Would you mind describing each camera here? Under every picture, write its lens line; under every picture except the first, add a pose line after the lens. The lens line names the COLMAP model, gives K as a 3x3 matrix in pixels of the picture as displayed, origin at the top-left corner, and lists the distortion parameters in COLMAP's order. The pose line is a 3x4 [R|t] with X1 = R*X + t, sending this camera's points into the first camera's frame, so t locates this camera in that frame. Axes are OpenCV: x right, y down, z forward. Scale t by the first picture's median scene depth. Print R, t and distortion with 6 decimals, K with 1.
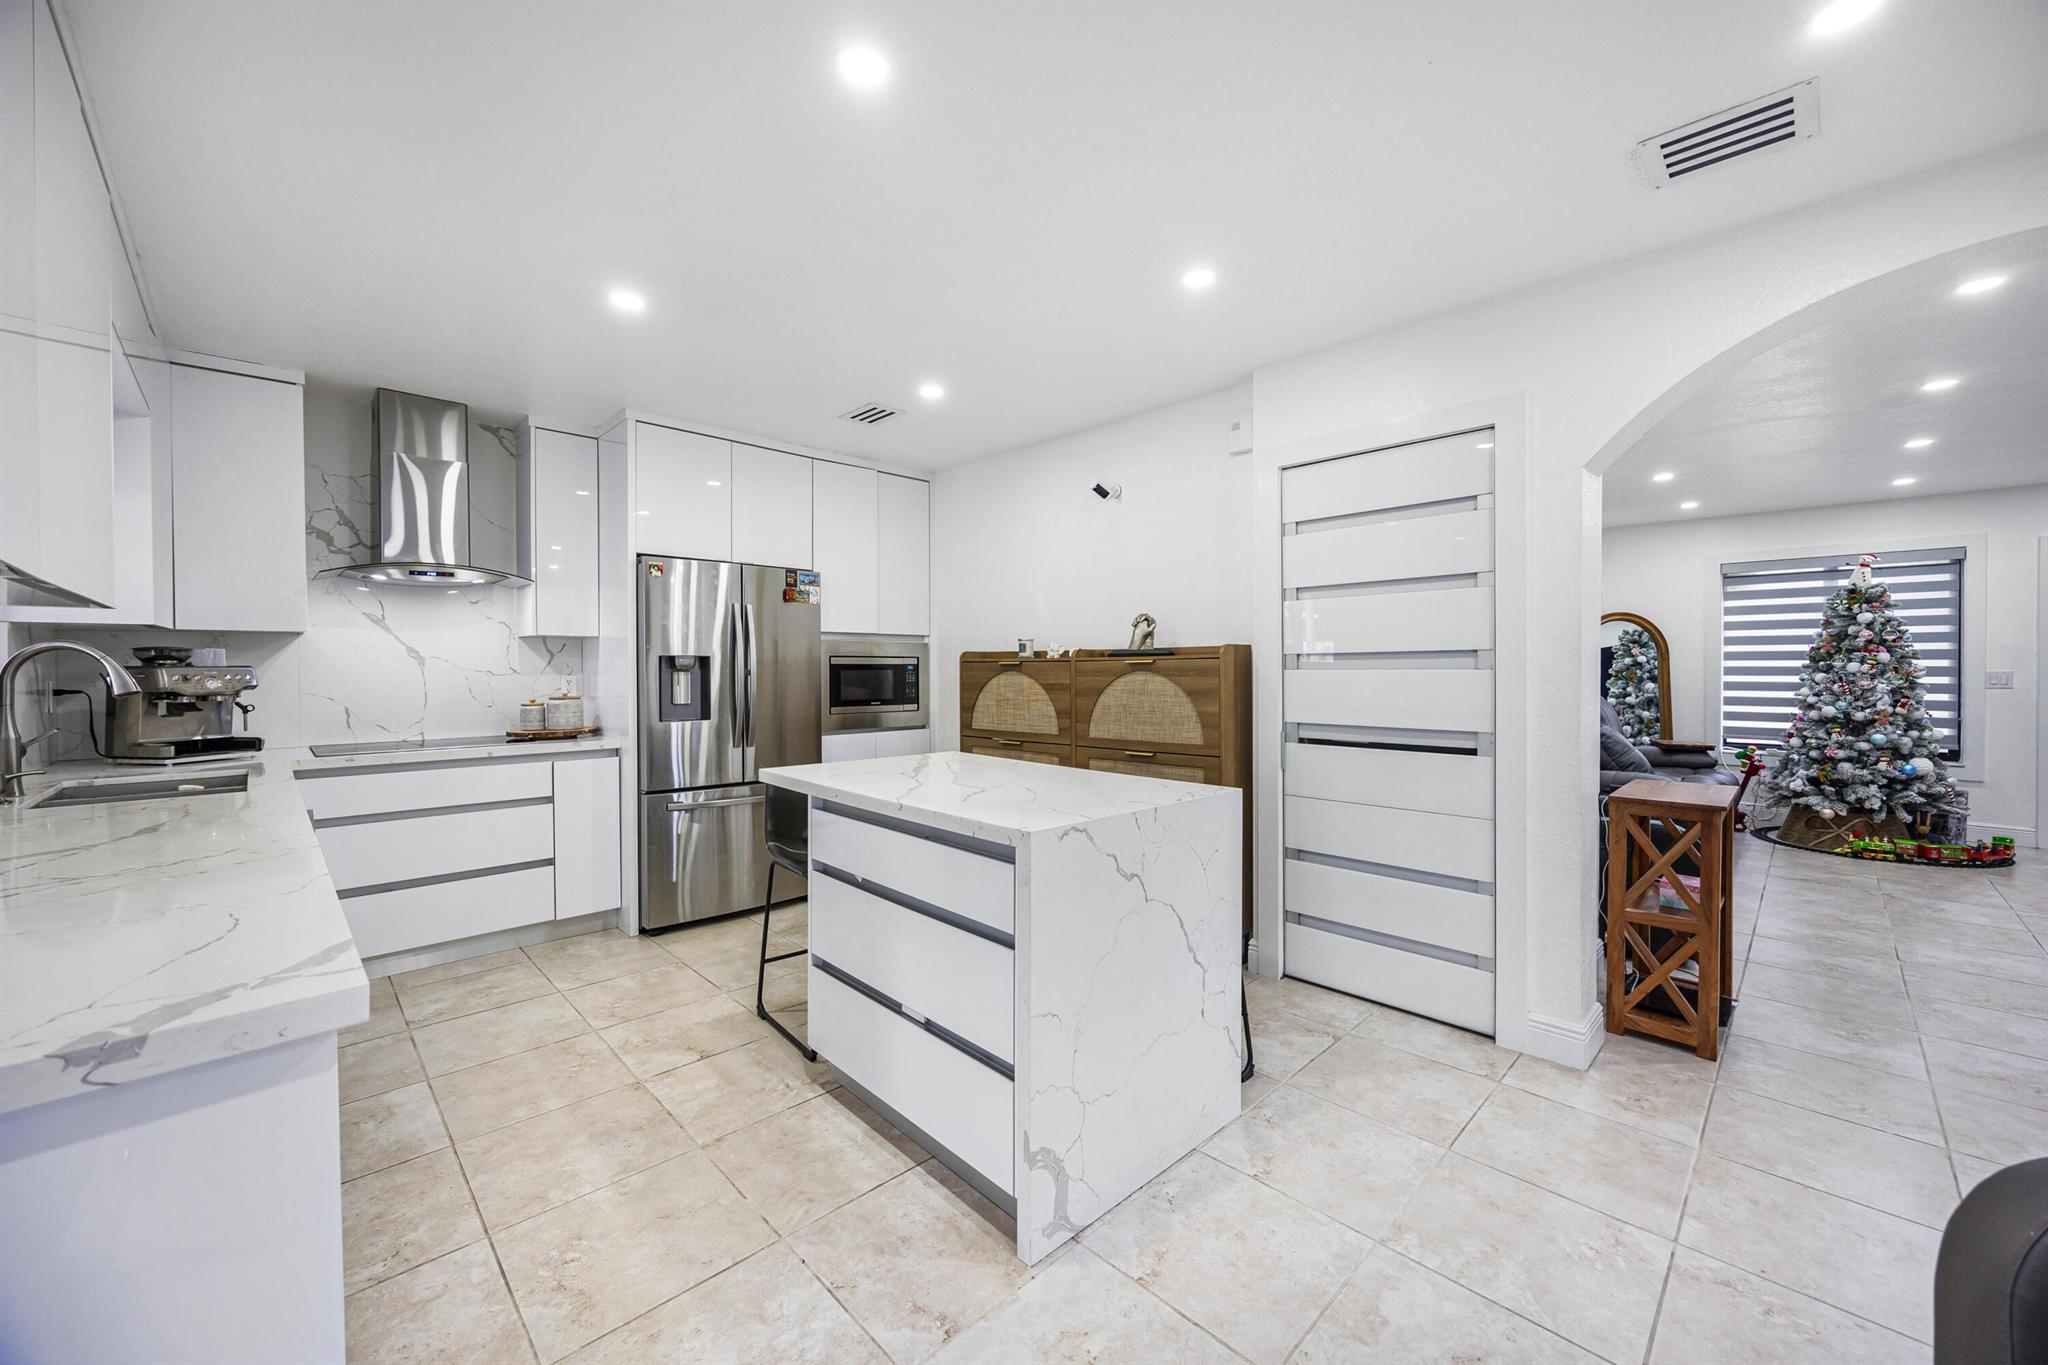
lens RADIAL K [[788.6, 0, 1026.8], [0, 788.6, 677.9], [0, 0, 1]] dist [-0.001288, -0.000127]
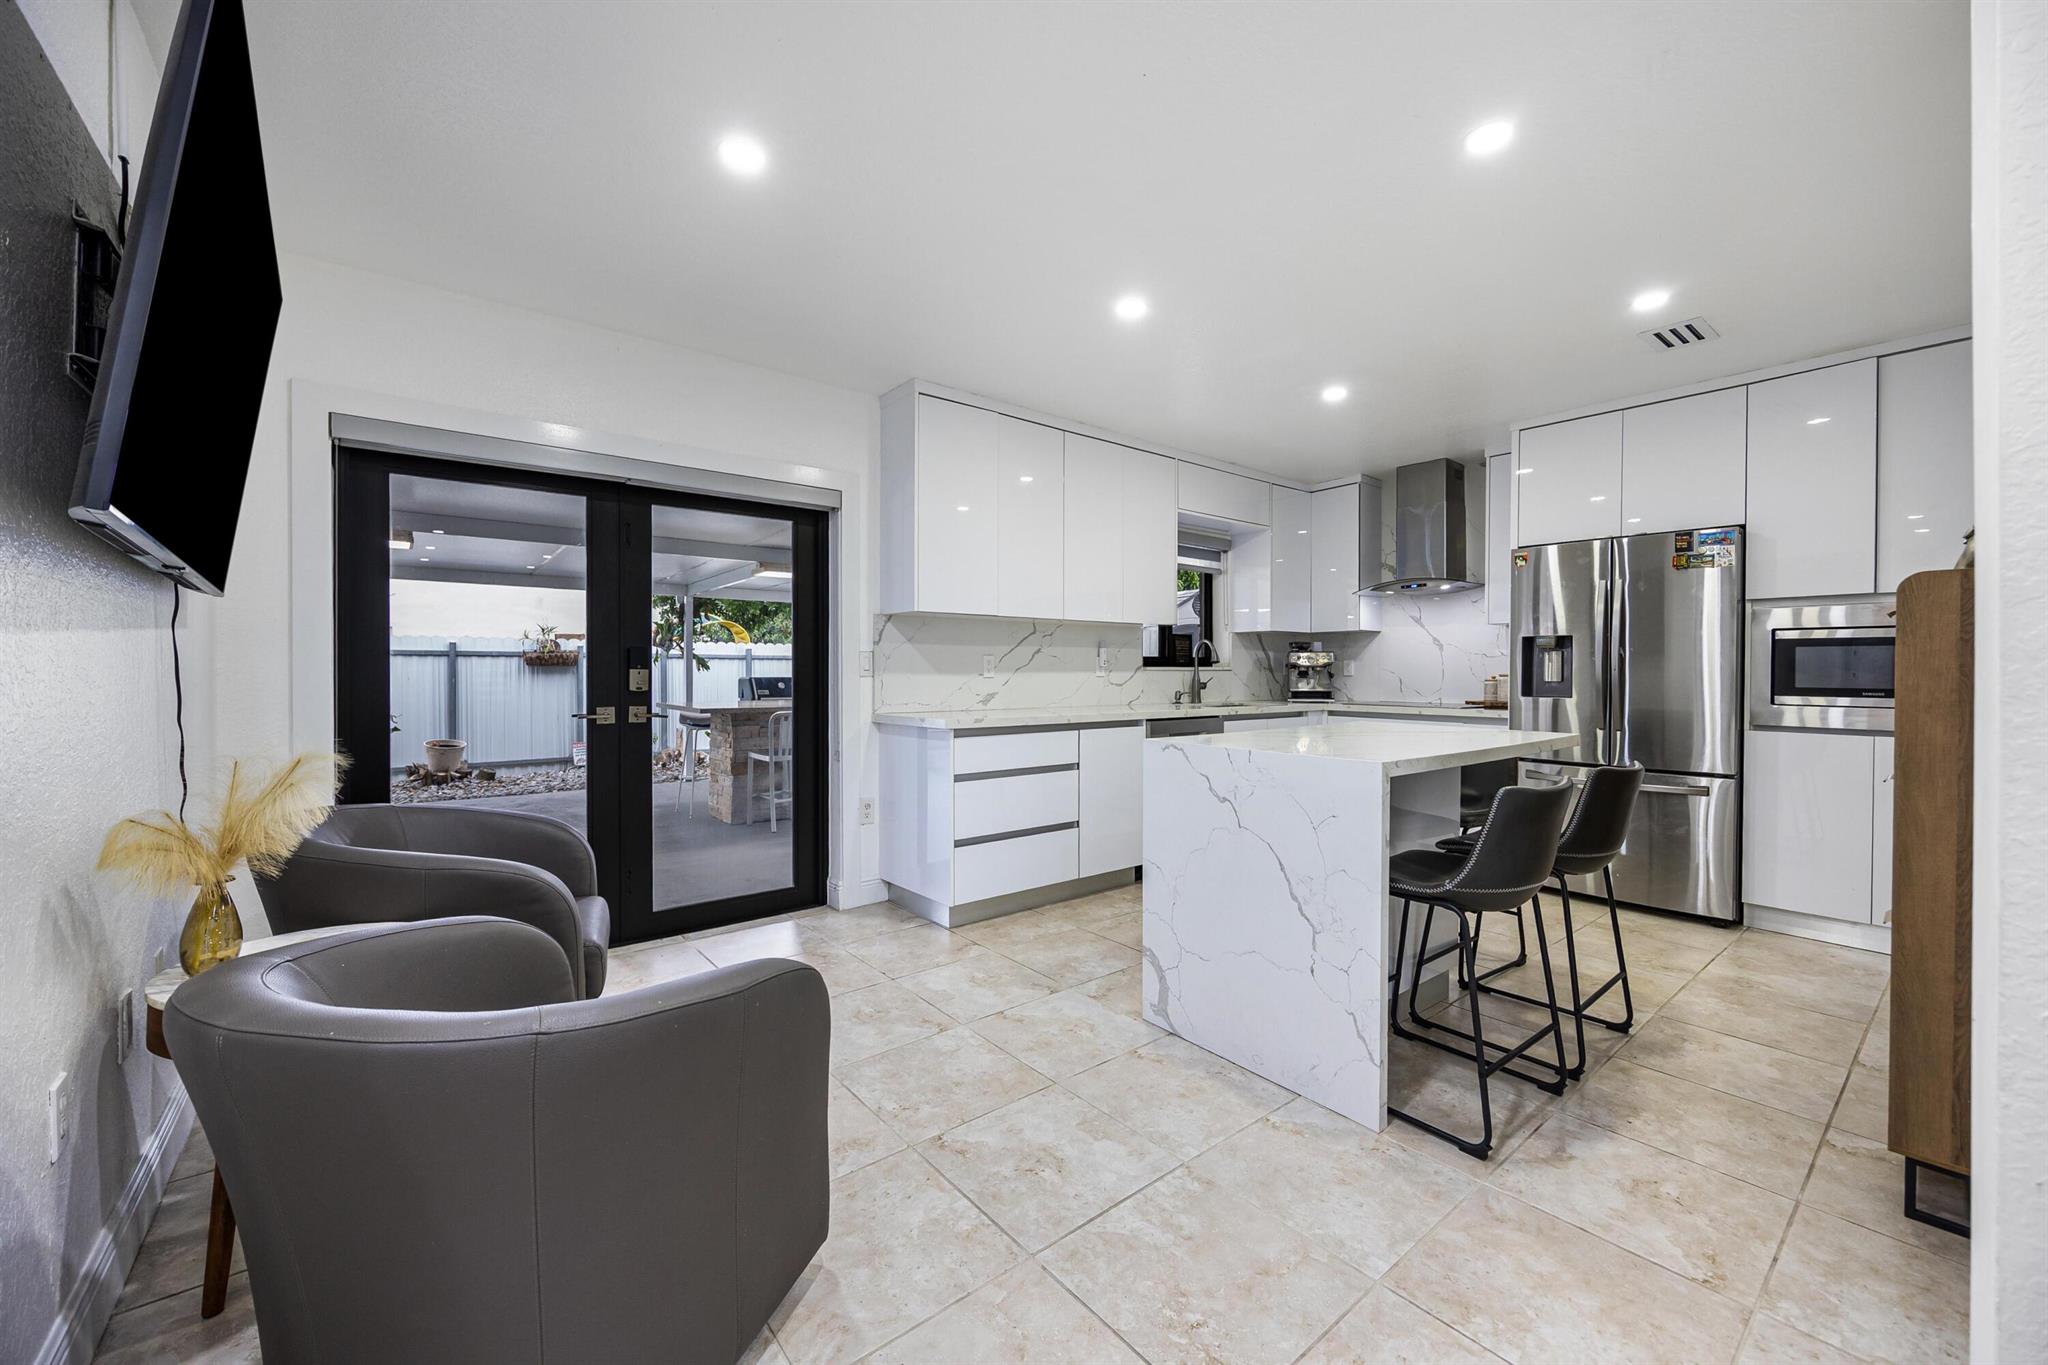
lens RADIAL K [[788.6, 0, 1026.8], [0, 788.6, 677.9], [0, 0, 1]] dist [-0.001288, -0.000127]
pose [[-0.104482, 0.013569, -0.994434, 0.725911], [-0.015509, 0.999763, 0.015271, 0.024048], [0.994406, 0.017018, -0.104247, 0.425664]]
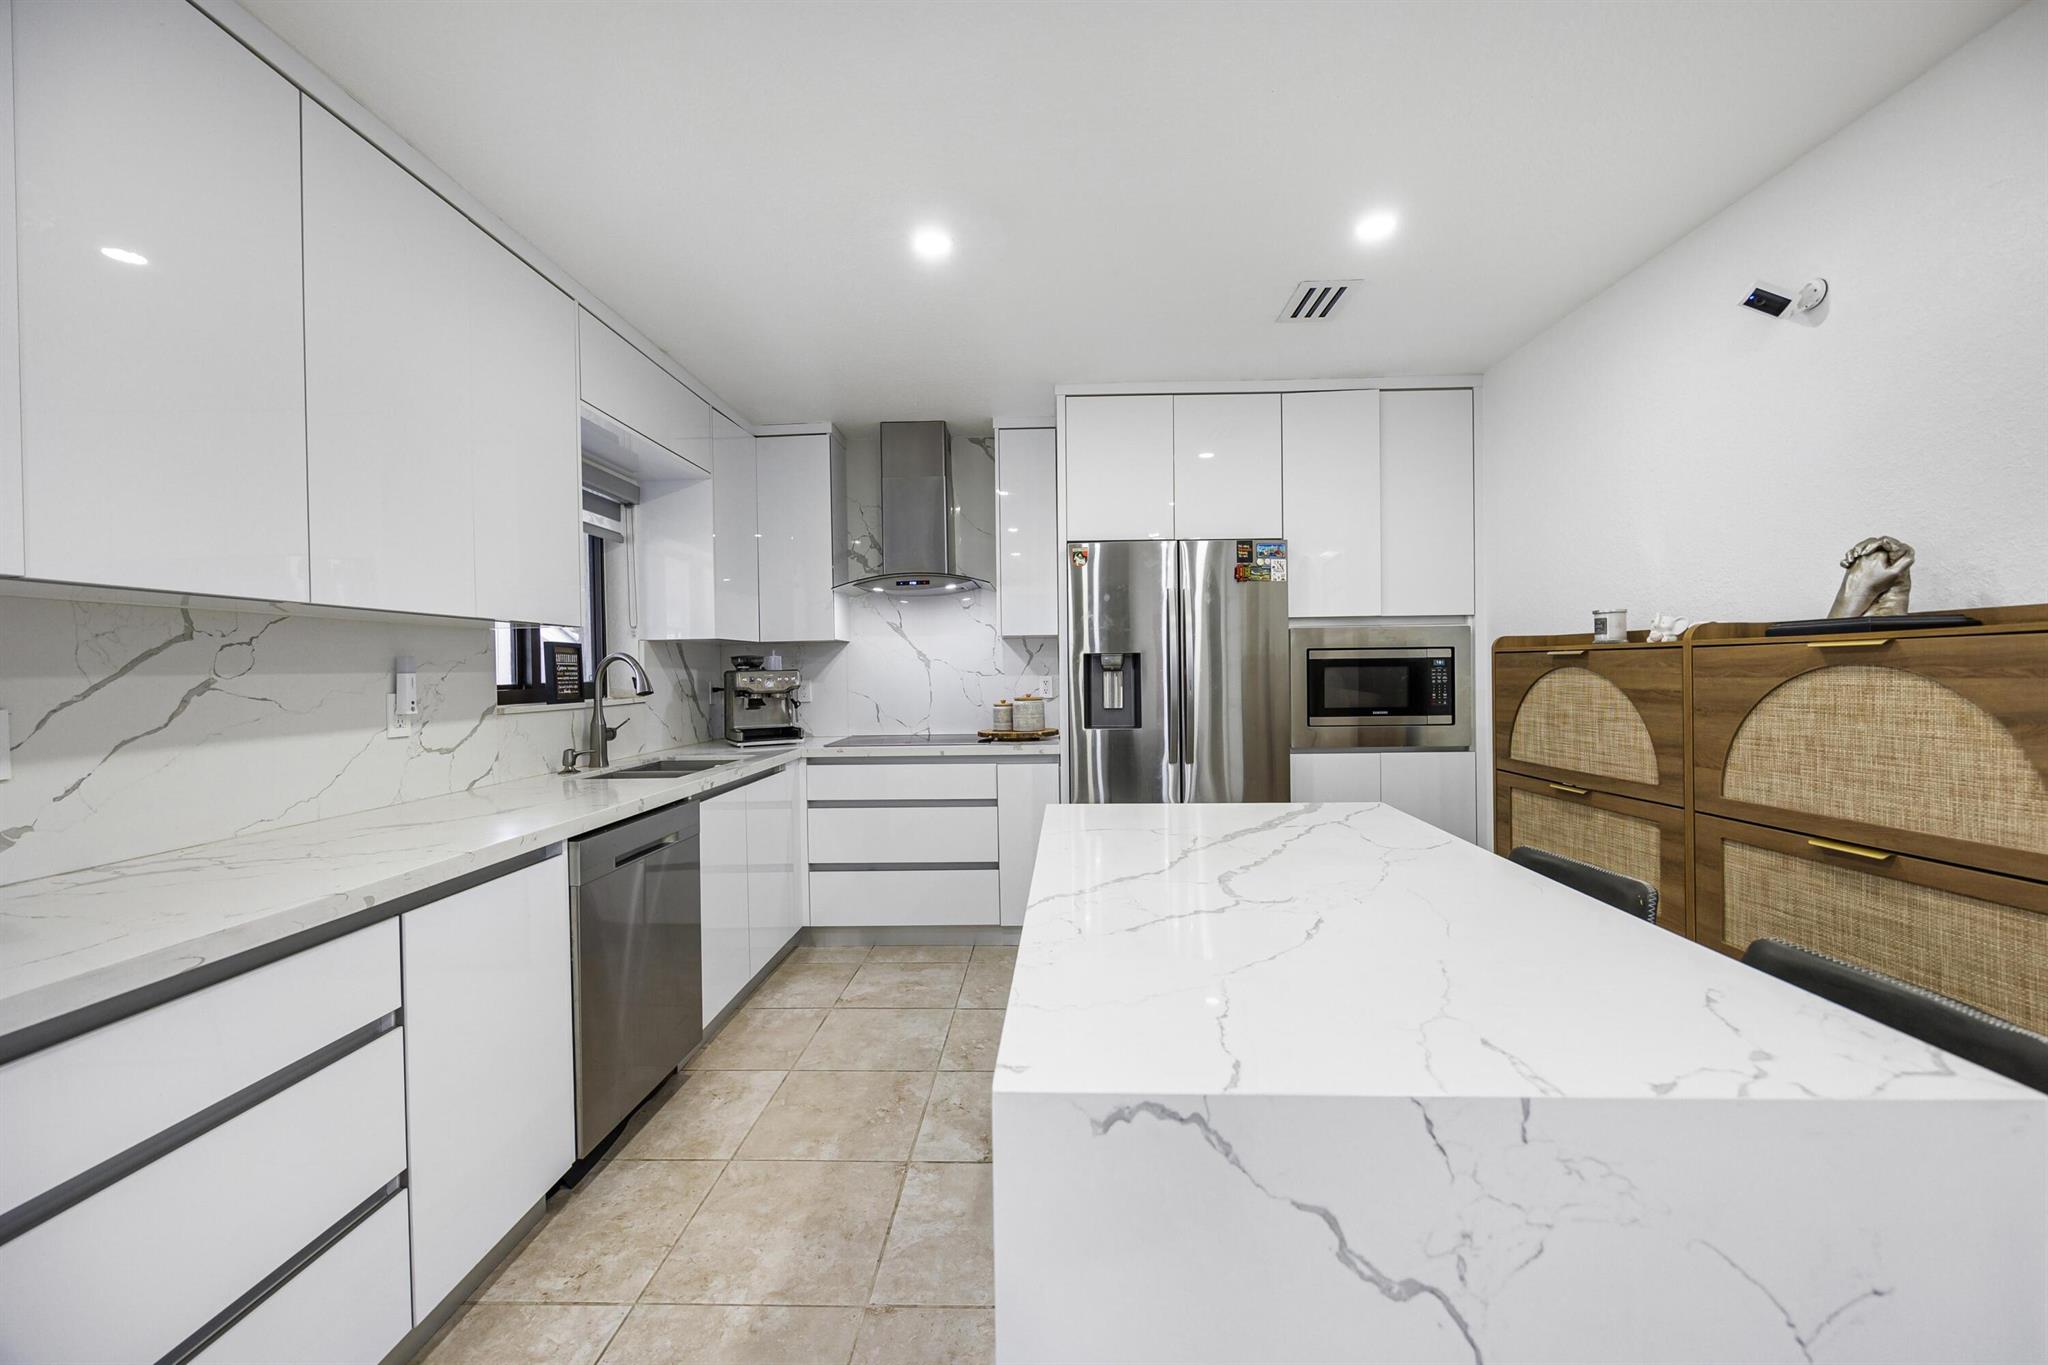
lens RADIAL K [[792.4, 0, 1029.0], [0, 792.4, 674.7], [0, 0, 1]] dist [-0.002255, -0.000199]
pose [[0.693316, -0.002721, -0.720628, 0.137227], [0.003783, 0.999993, -0.000137, -0.004698], [0.720623, -0.002631, 0.693322, 0.339563]]
